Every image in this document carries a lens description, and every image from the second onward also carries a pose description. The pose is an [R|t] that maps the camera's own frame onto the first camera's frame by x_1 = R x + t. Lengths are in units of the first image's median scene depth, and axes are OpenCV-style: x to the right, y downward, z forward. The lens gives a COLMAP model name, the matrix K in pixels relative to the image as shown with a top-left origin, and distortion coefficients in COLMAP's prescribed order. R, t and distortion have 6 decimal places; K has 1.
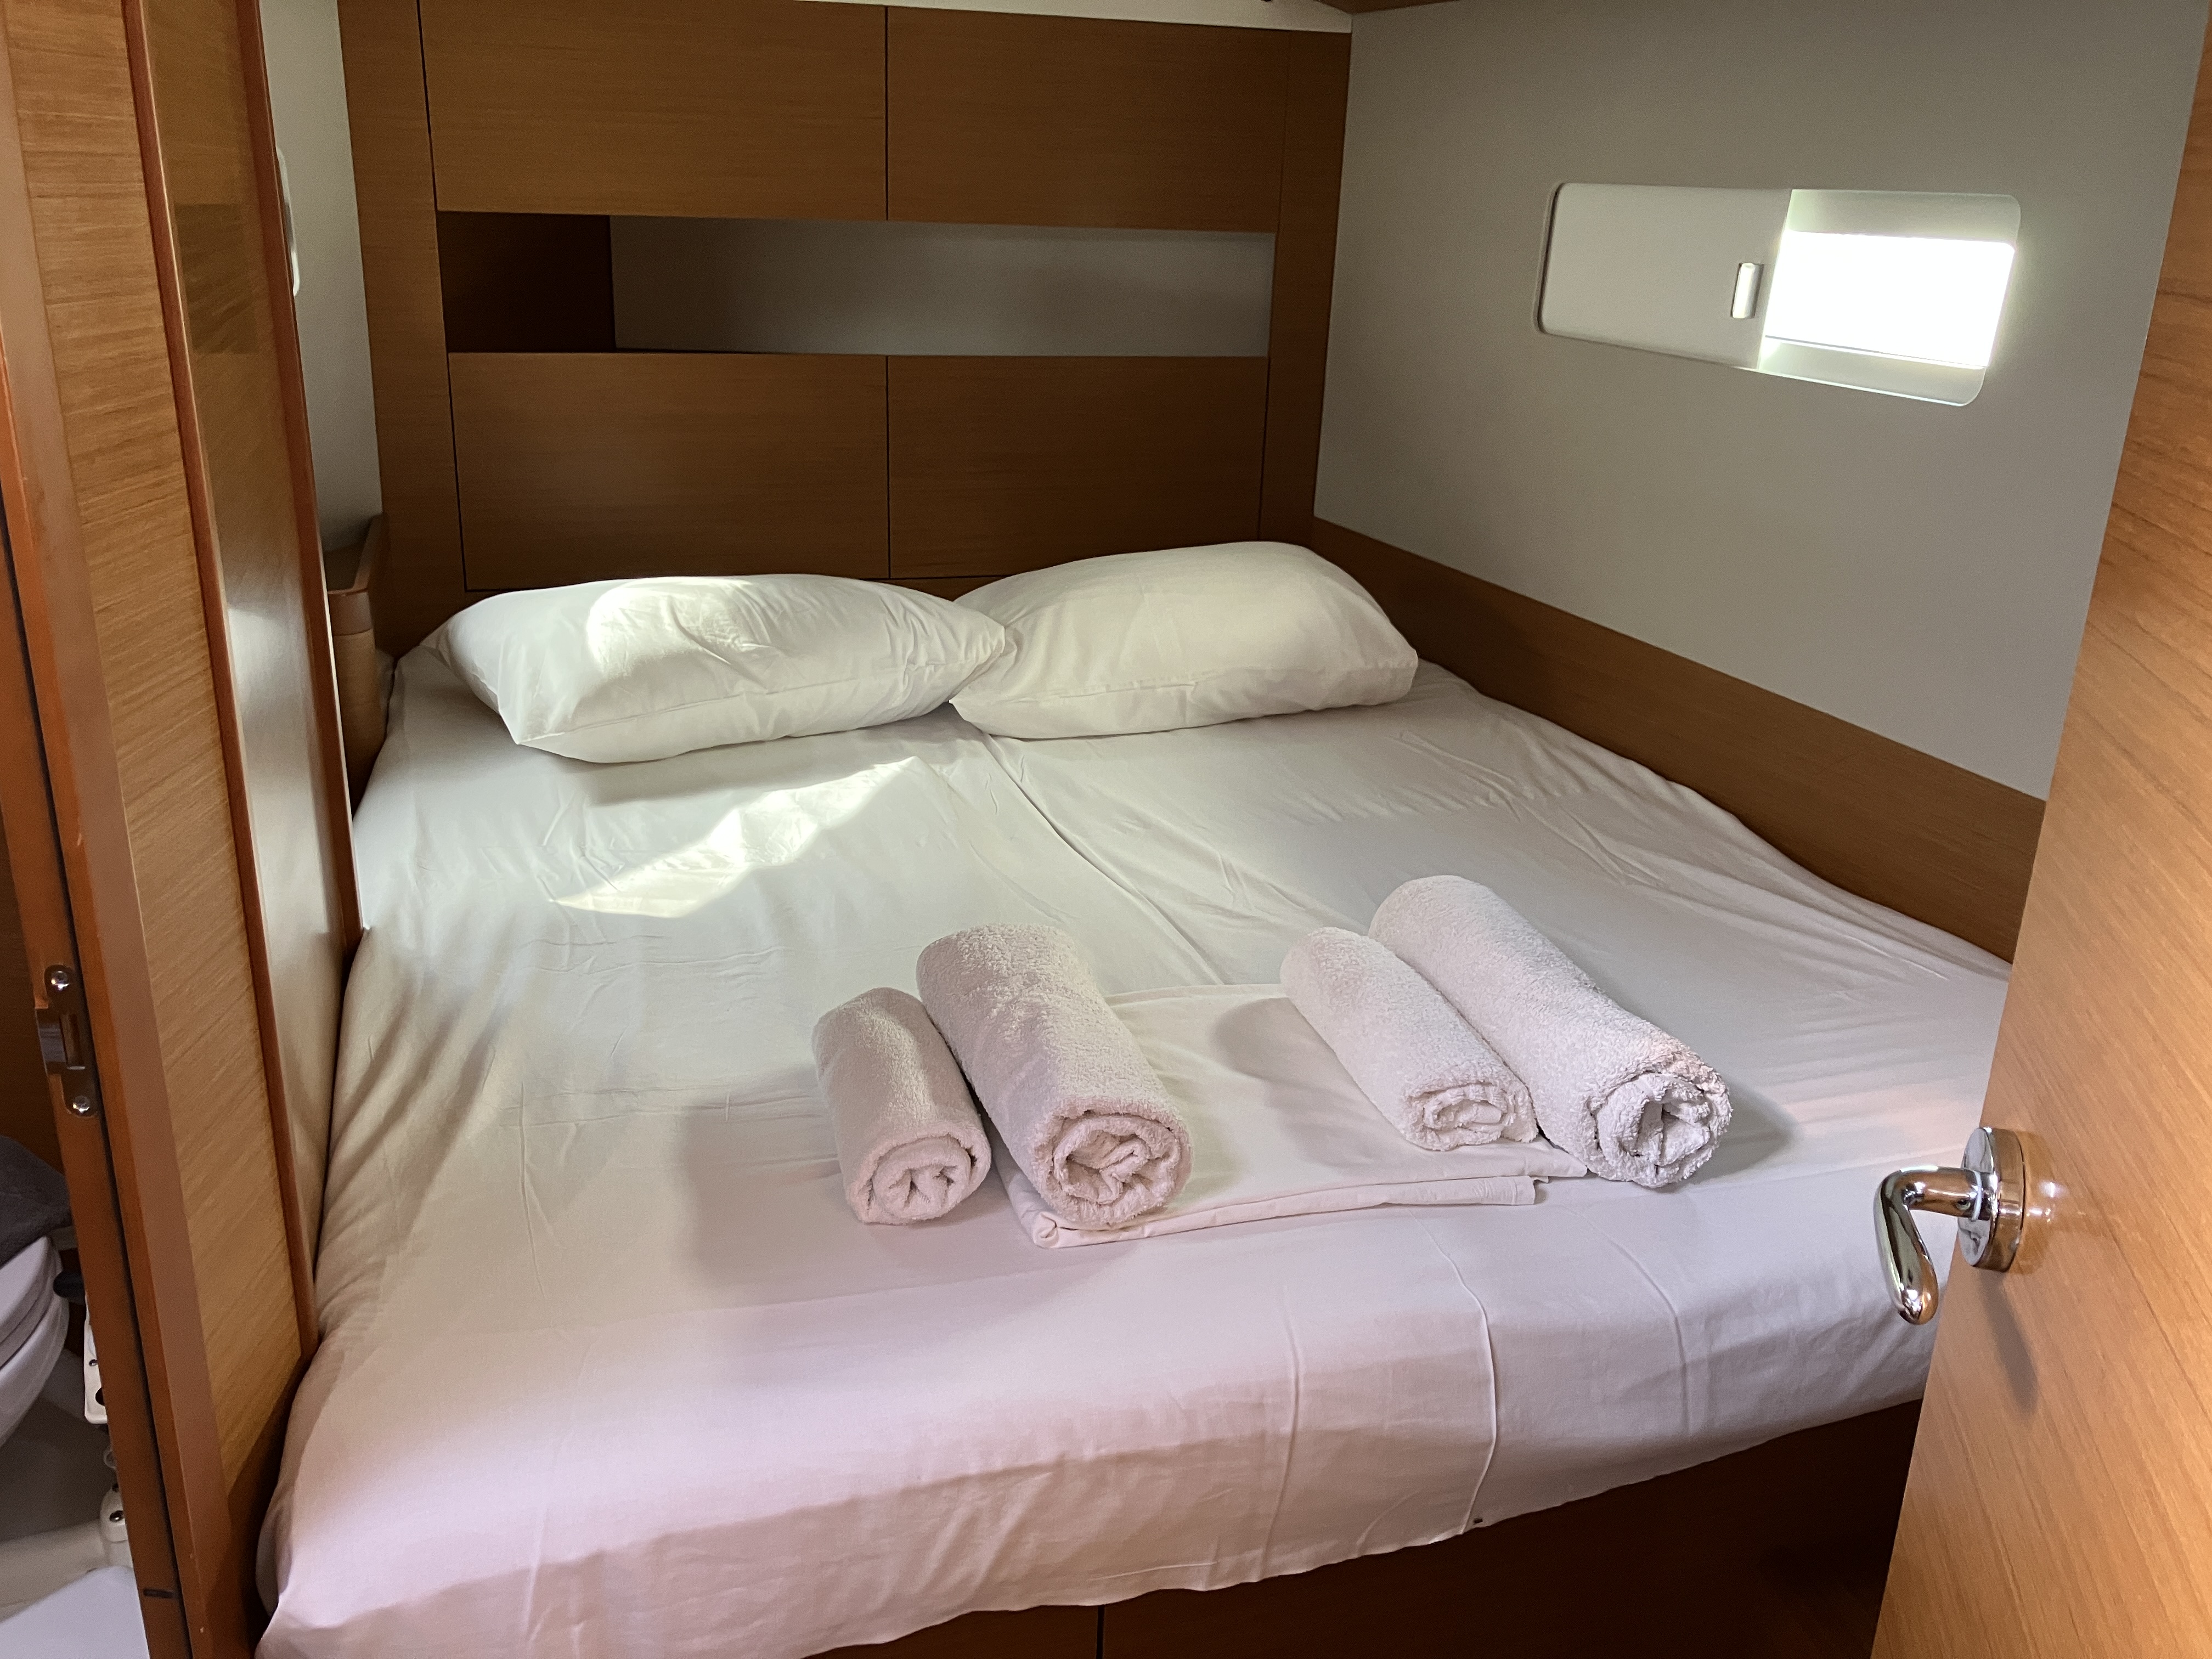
lens RADIAL K [[1783.6, 0, 1096.8], [0, 1783.6, 793.1], [0, 0, 1]] dist [0.010000, -0.000922]
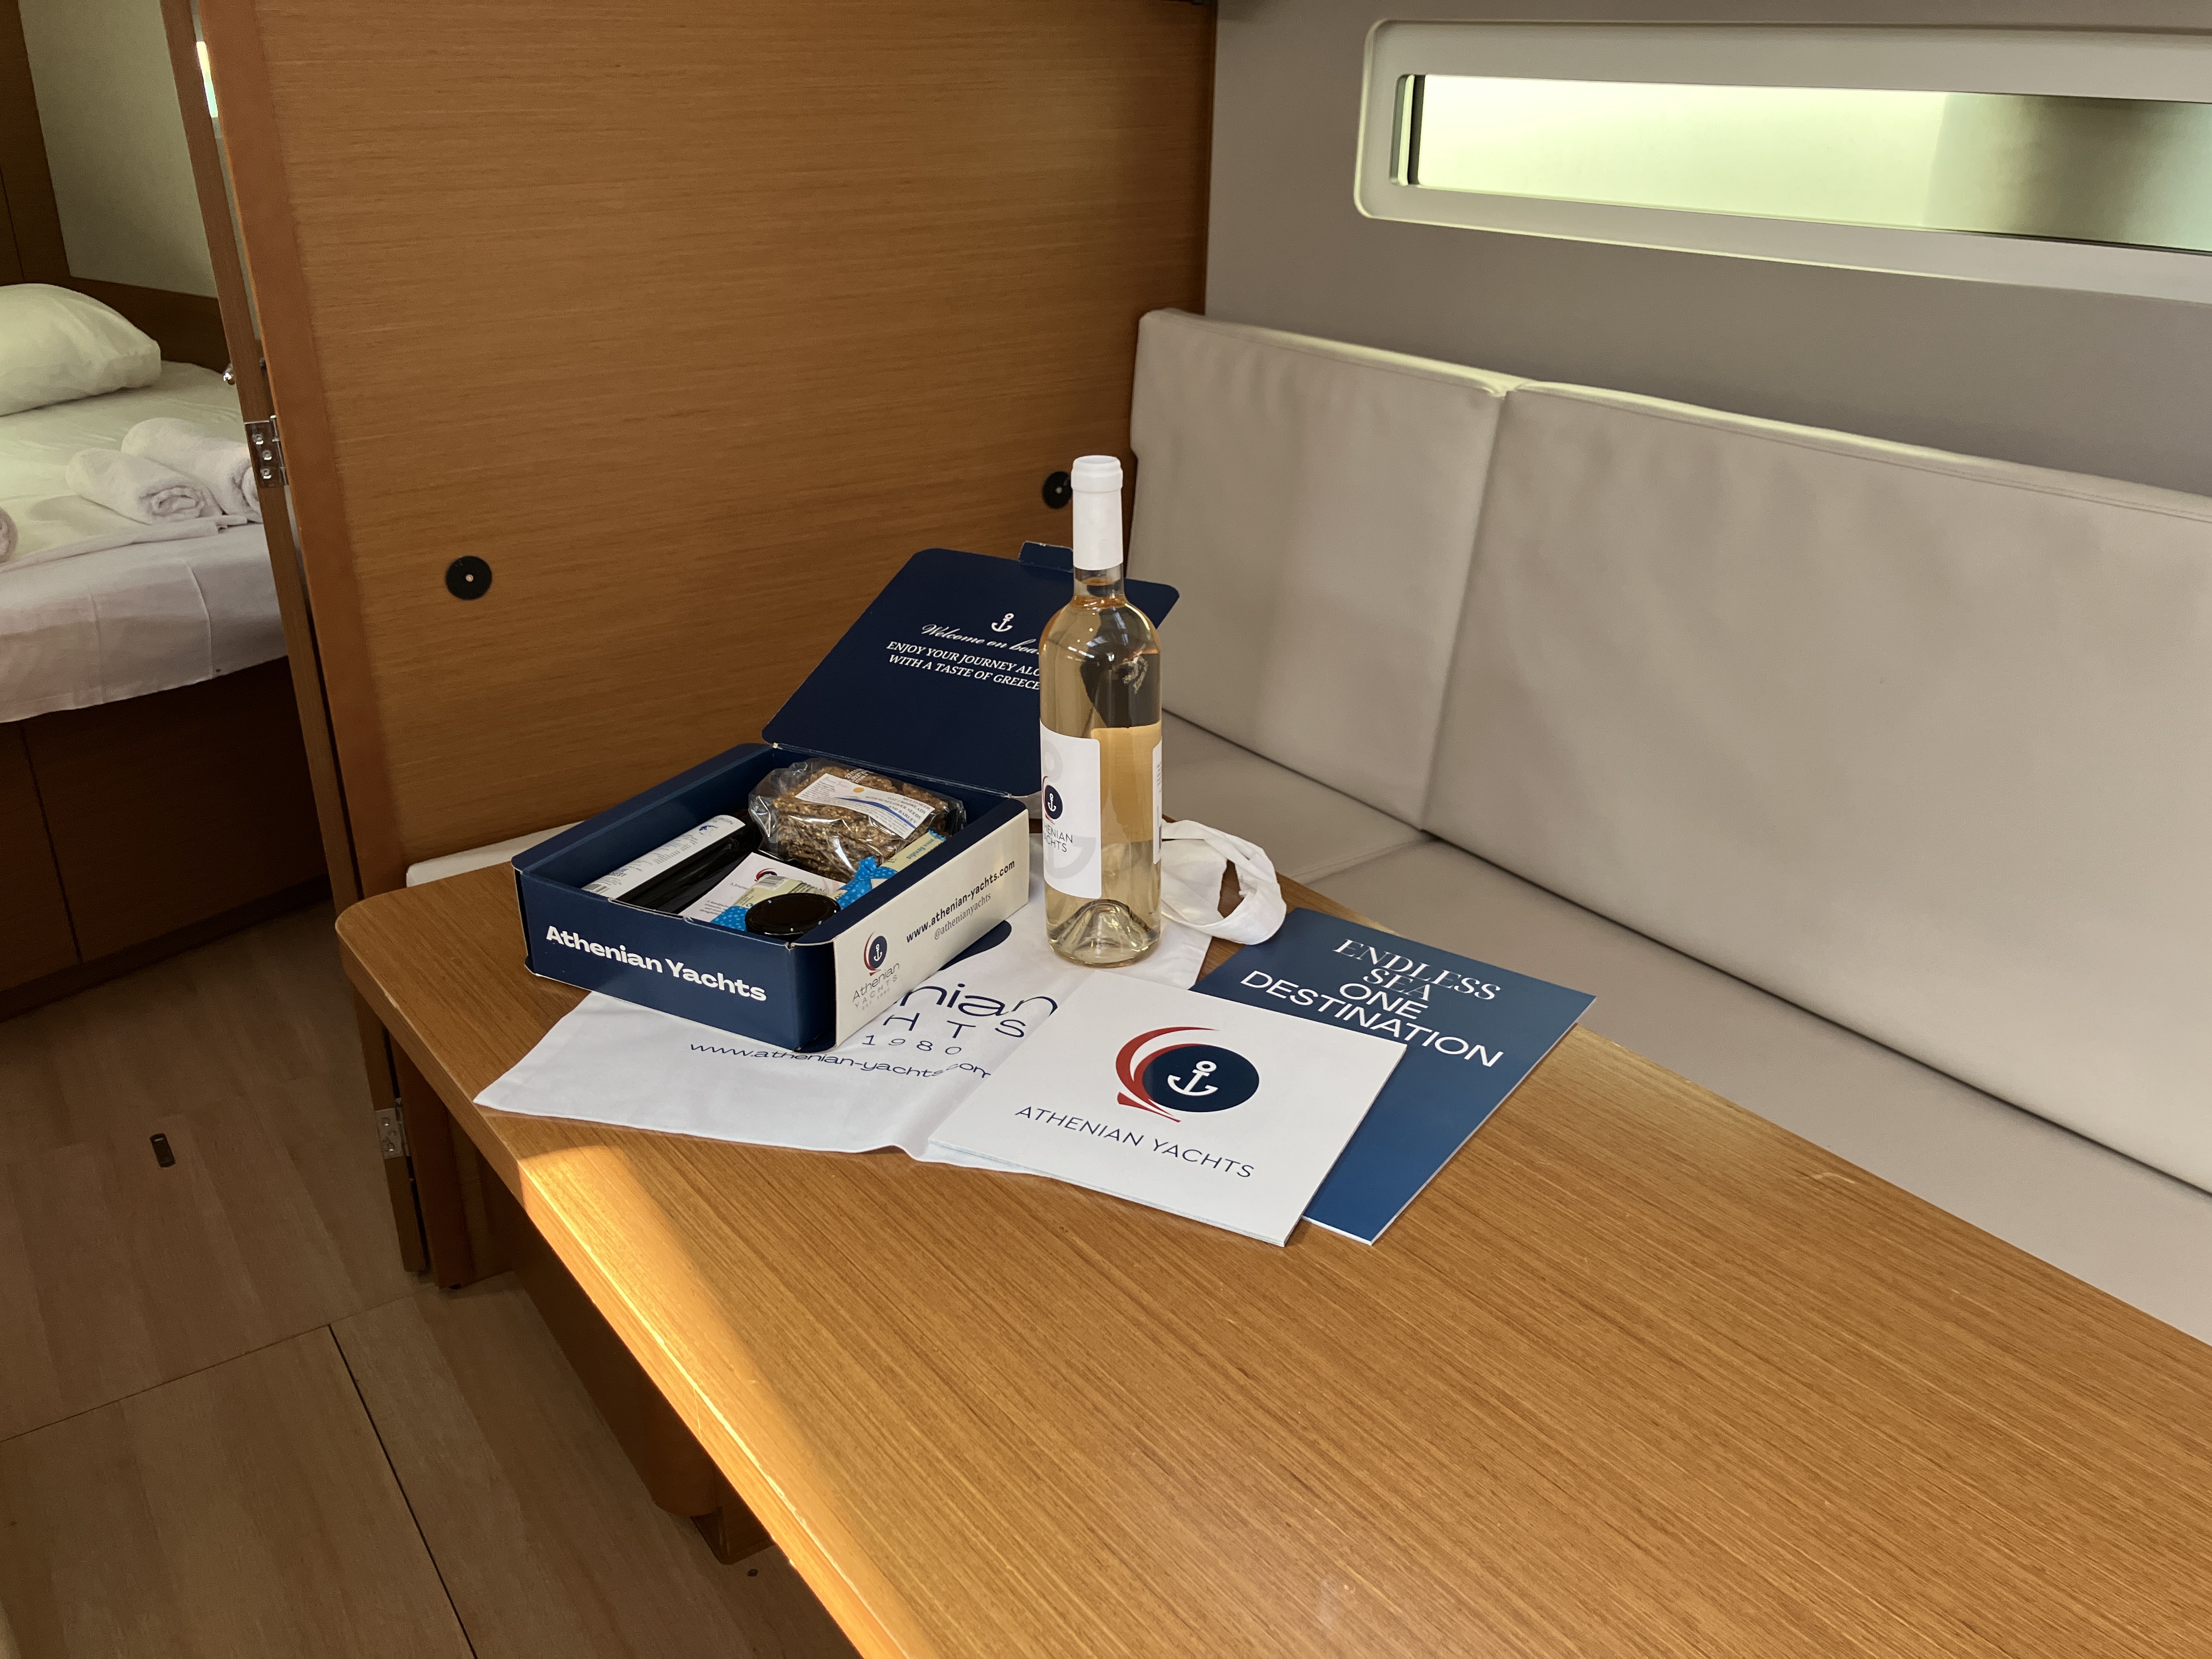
lens RADIAL K [[1783.6, 0, 1096.8], [0, 1783.6, 793.1], [0, 0, 1]] dist [0.010000, -0.000922]
pose [[0.831148, -0.249551, 0.496907, -0.009414], [0.209254, 0.968317, 0.136290, 0.448926], [-0.515175, -0.009297, 0.857034, -1.265316]]
